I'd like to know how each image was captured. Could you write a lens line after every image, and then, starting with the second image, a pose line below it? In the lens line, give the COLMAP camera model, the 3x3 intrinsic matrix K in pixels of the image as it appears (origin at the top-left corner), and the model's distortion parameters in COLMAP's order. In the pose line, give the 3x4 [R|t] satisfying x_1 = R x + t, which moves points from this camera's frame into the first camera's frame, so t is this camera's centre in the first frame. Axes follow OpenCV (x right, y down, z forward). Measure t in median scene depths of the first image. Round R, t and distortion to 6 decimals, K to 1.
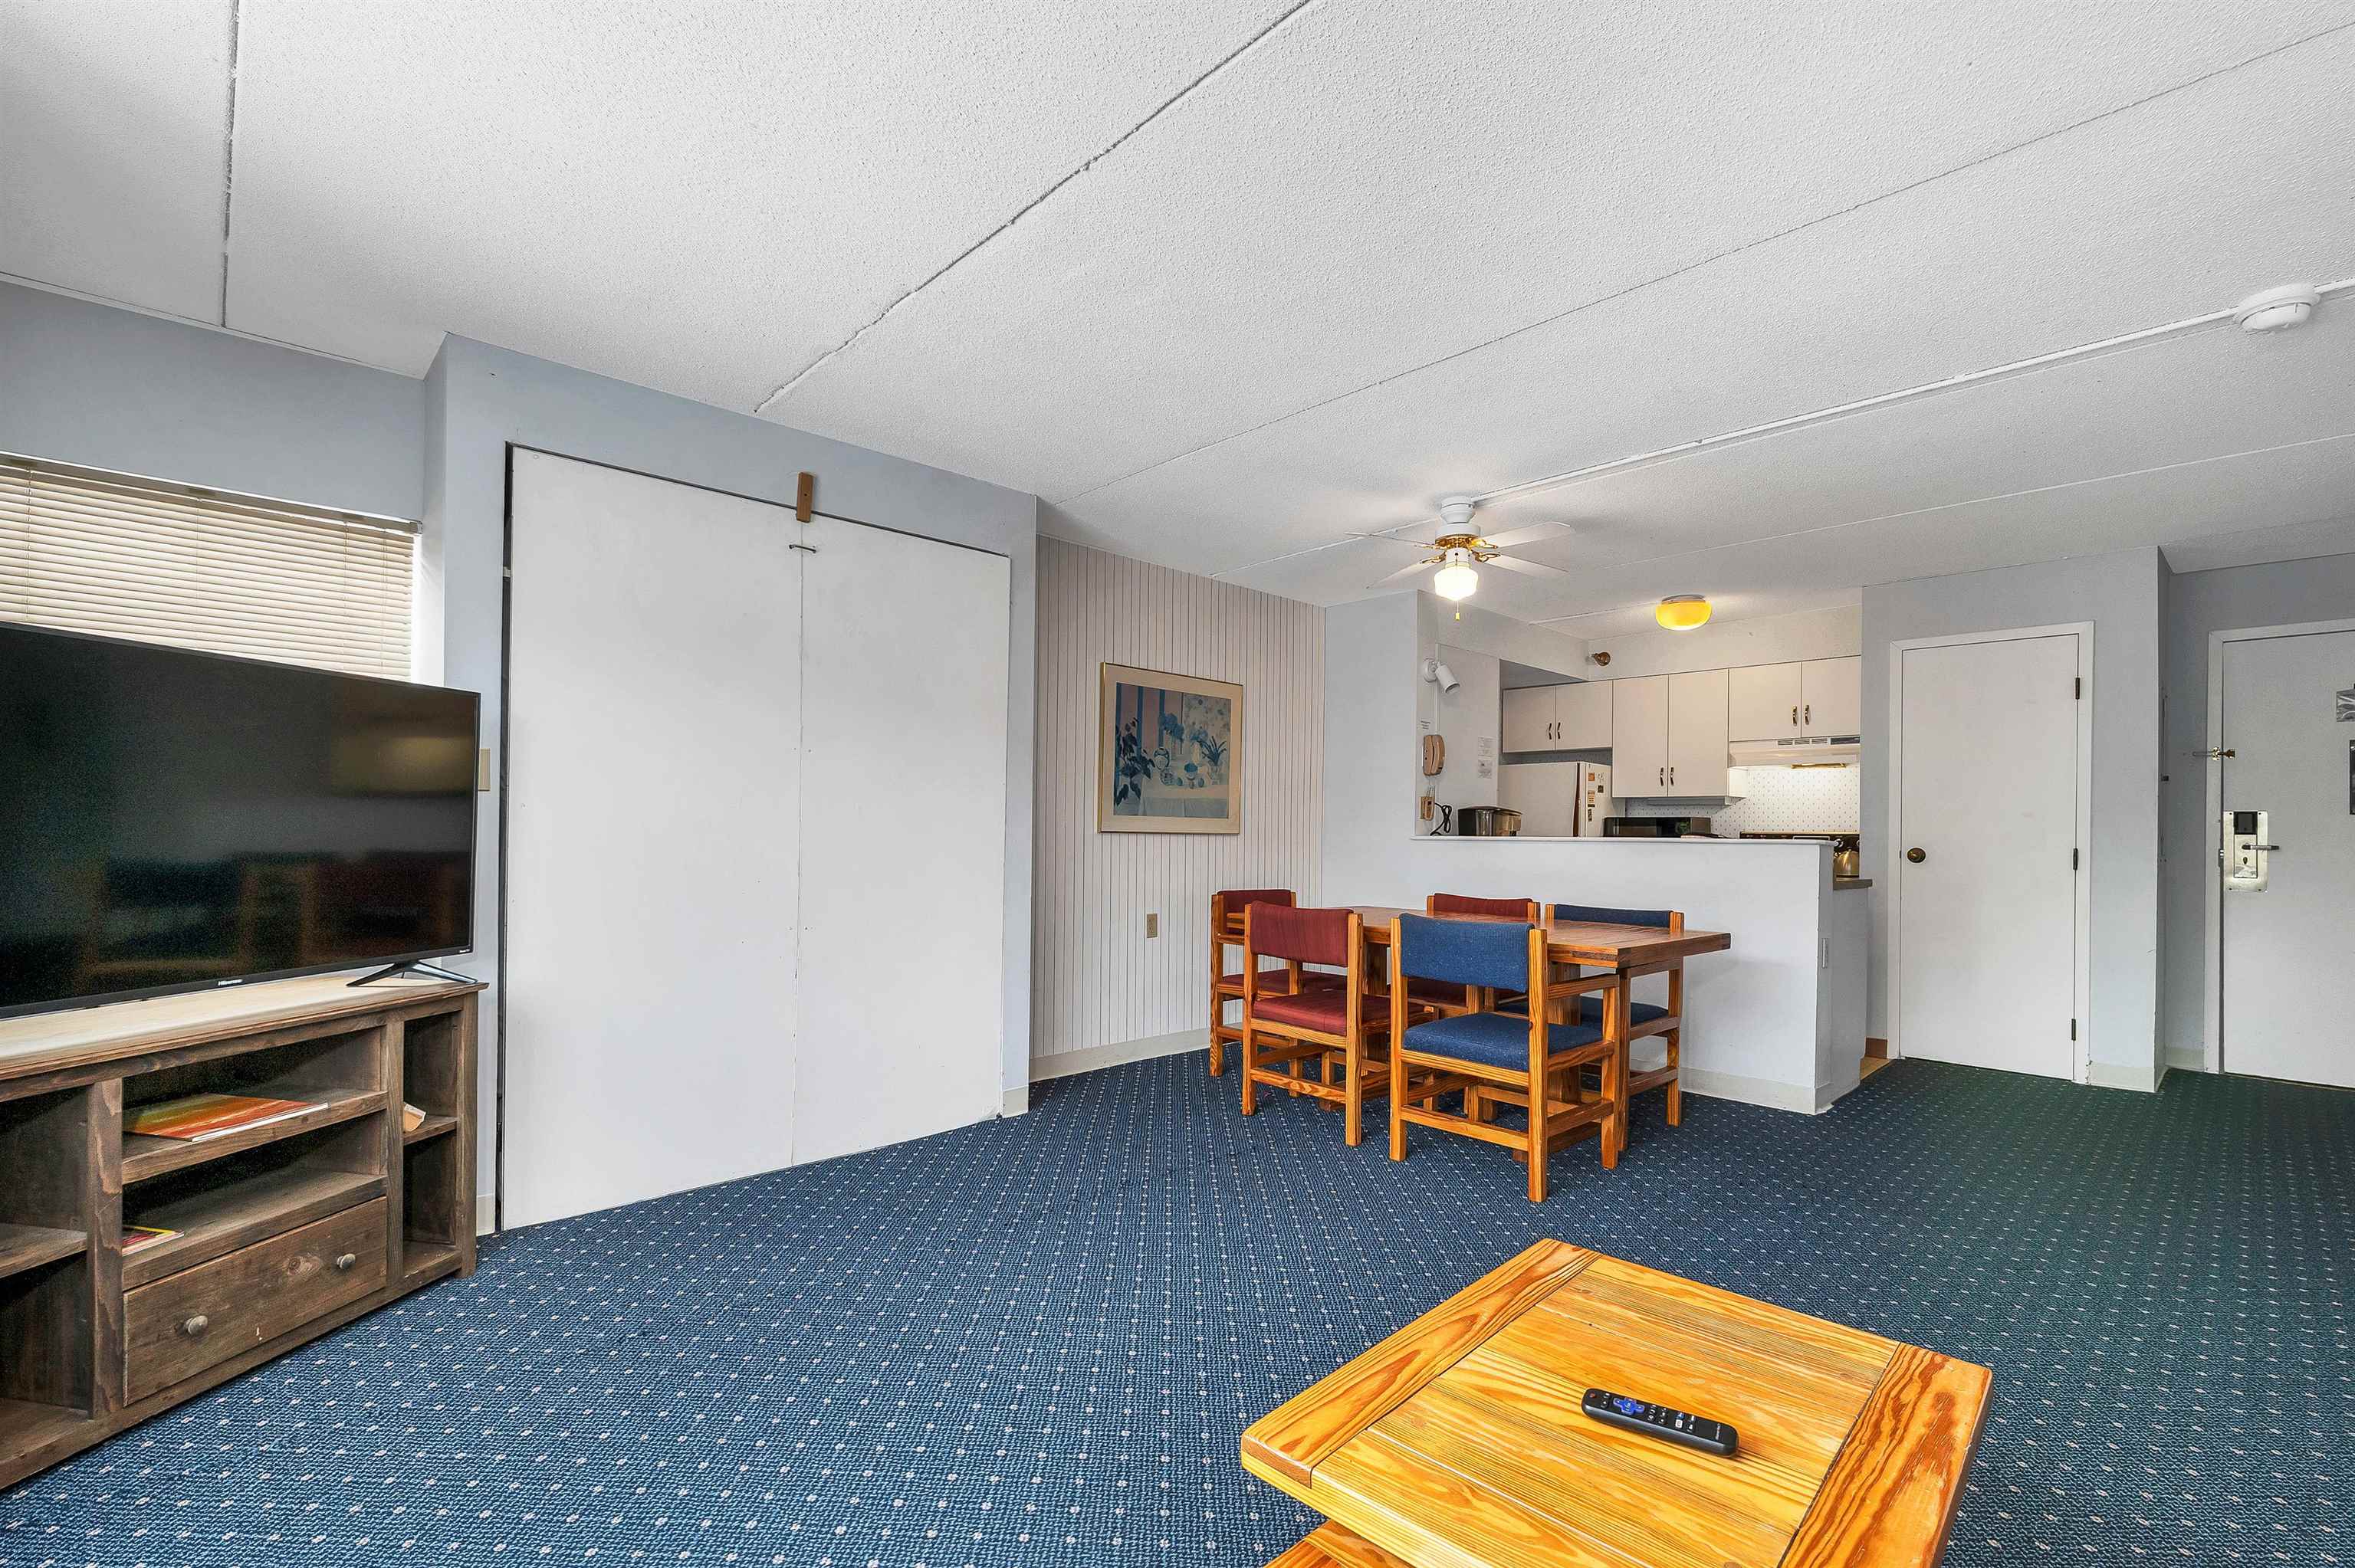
lens RADIAL K [[1036.6, 0, 1184.0], [0, 1036.6, 828.8], [0, 0, 1]] dist [-0.001008, -0.000335]
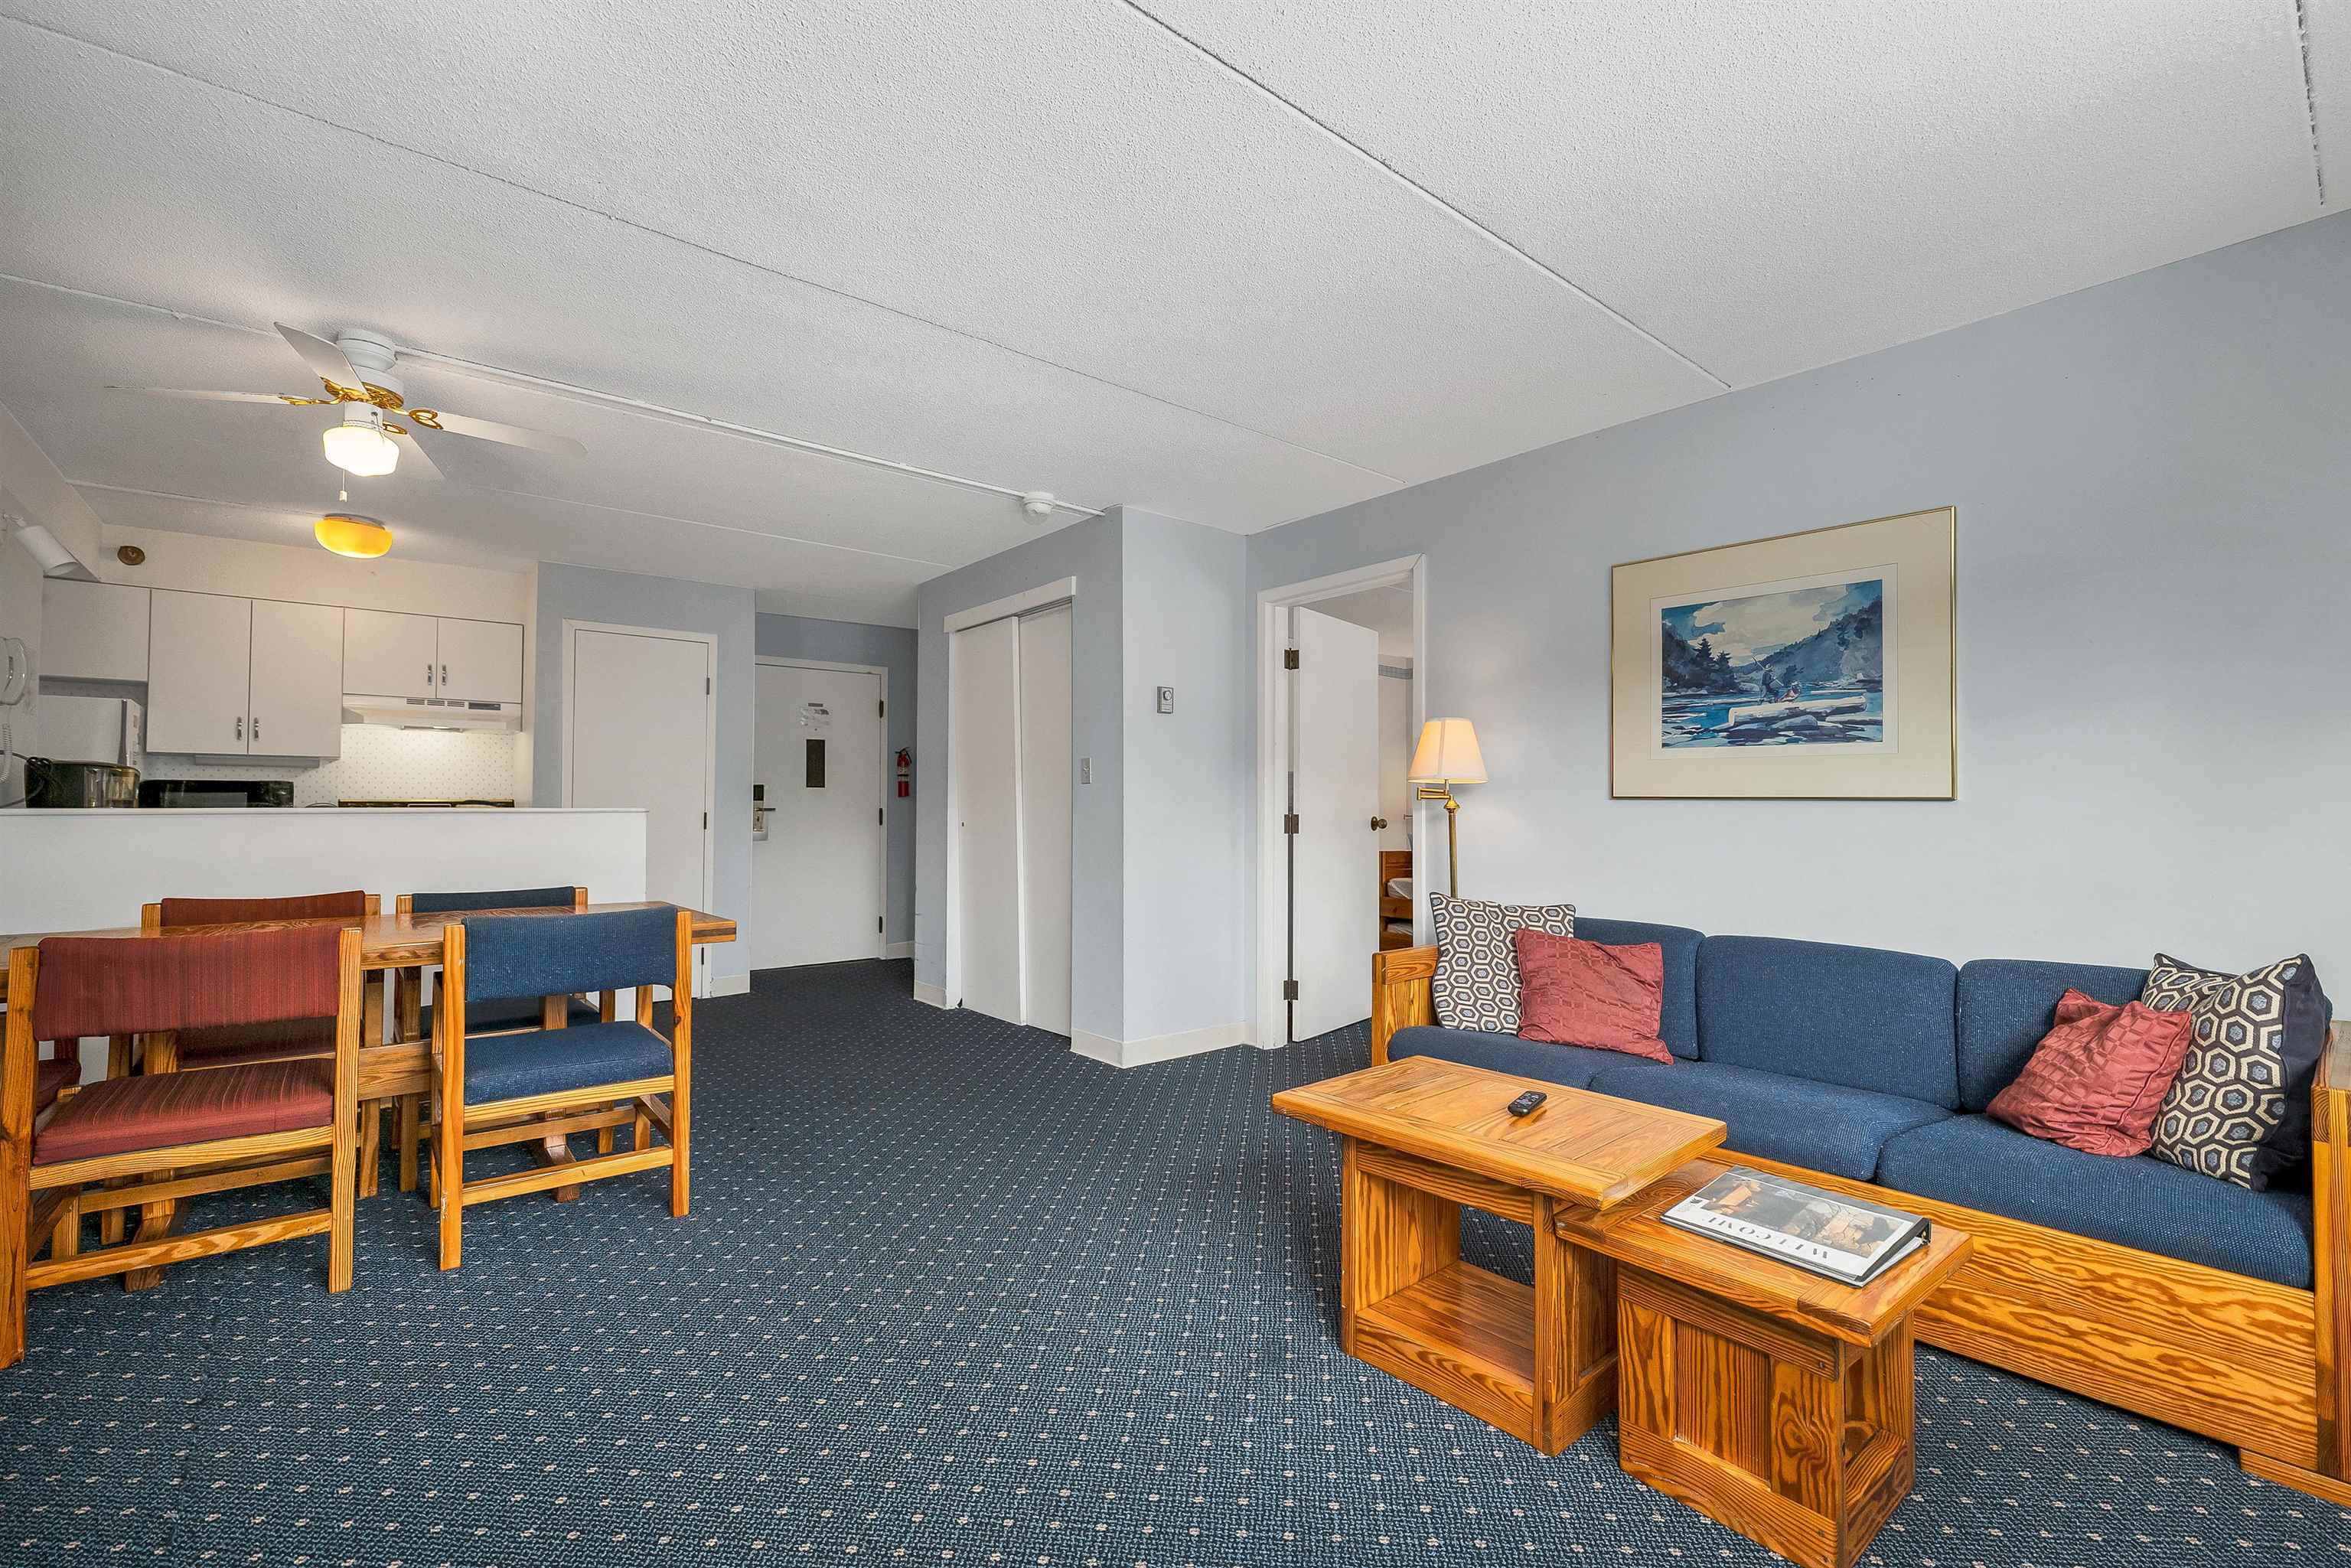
lens RADIAL K [[1018.5, 0, 1175.5], [0, 1018.5, 784.0], [0, 0, 1]] dist [0.000875, -0.000112]
pose [[0.068026, 0.012474, 0.997606, -0.332259], [-0.003899, 0.999918, -0.012238, -0.003000], [-0.997676, -0.003057, 0.068069, 0.333826]]
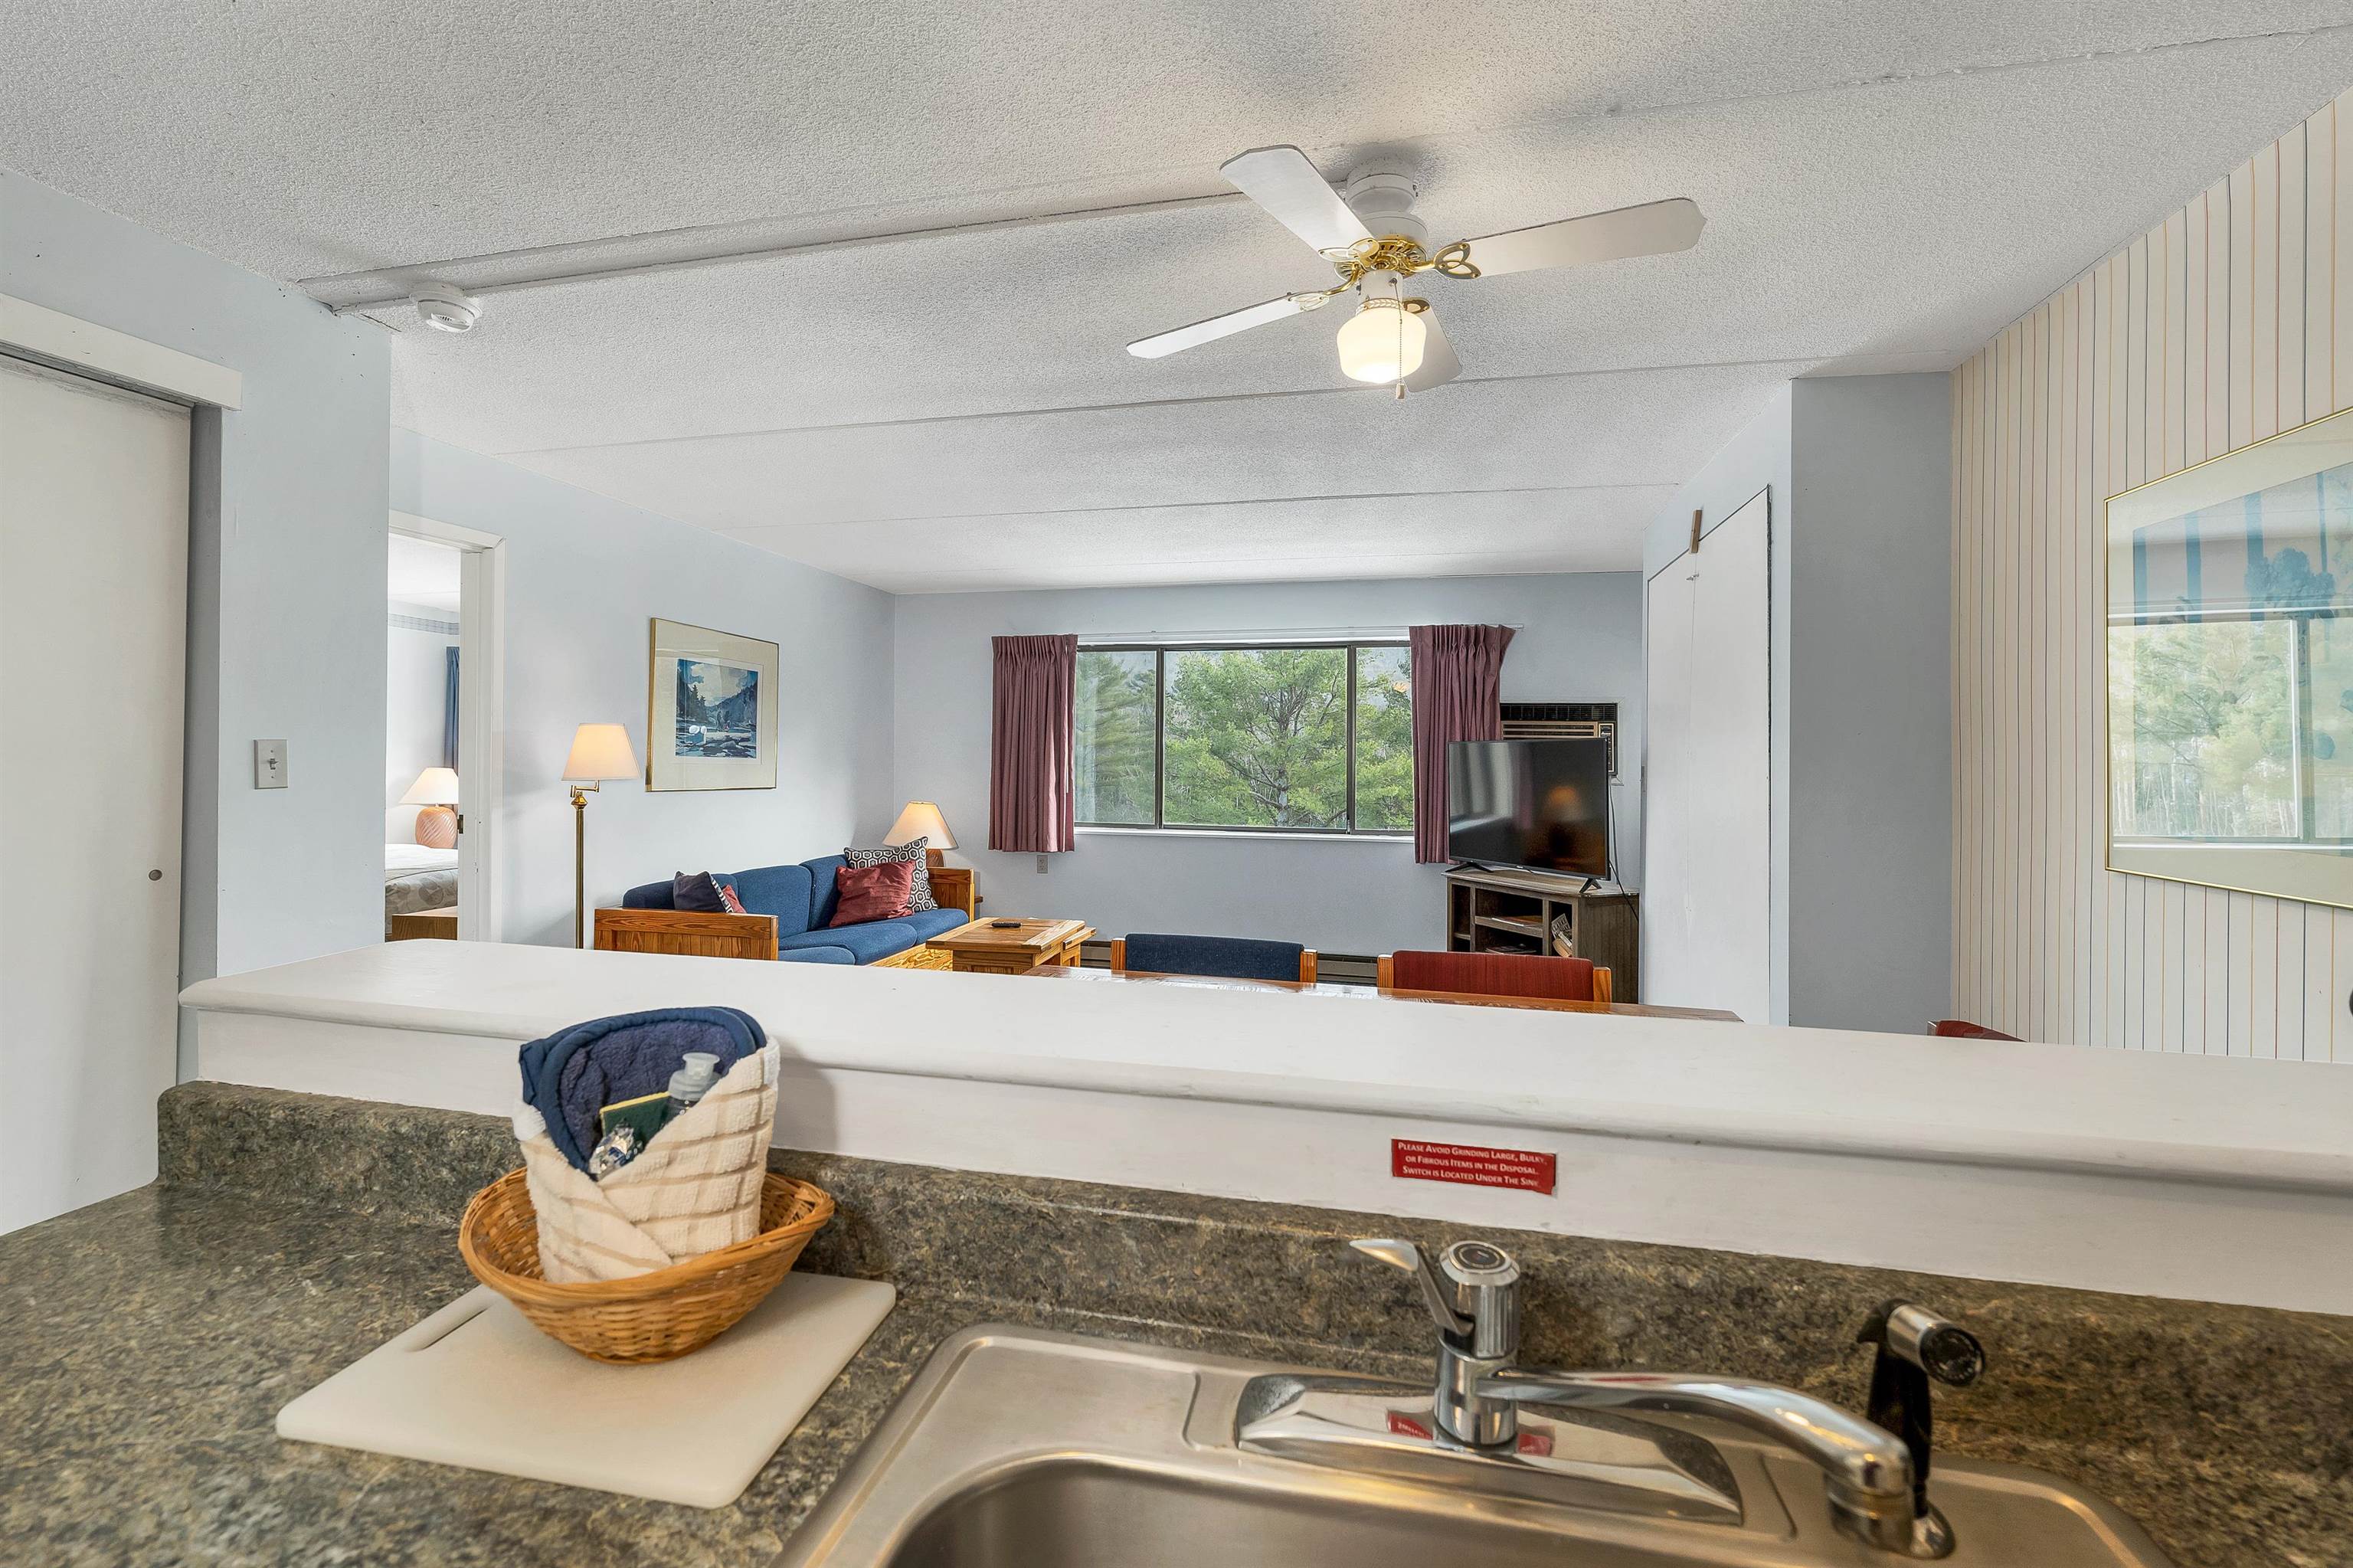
lens RADIAL K [[1021.0, 0, 1168.3], [0, 1021.0, 759.9], [0, 0, 1]] dist [-0.002986, -0.000203]
pose [[-0.841181, -0.021479, -0.540327, 0.504929], [-0.019275, 0.999767, -0.009734, -0.032250], [0.540410, 0.002227, -0.841399, 1.140501]]
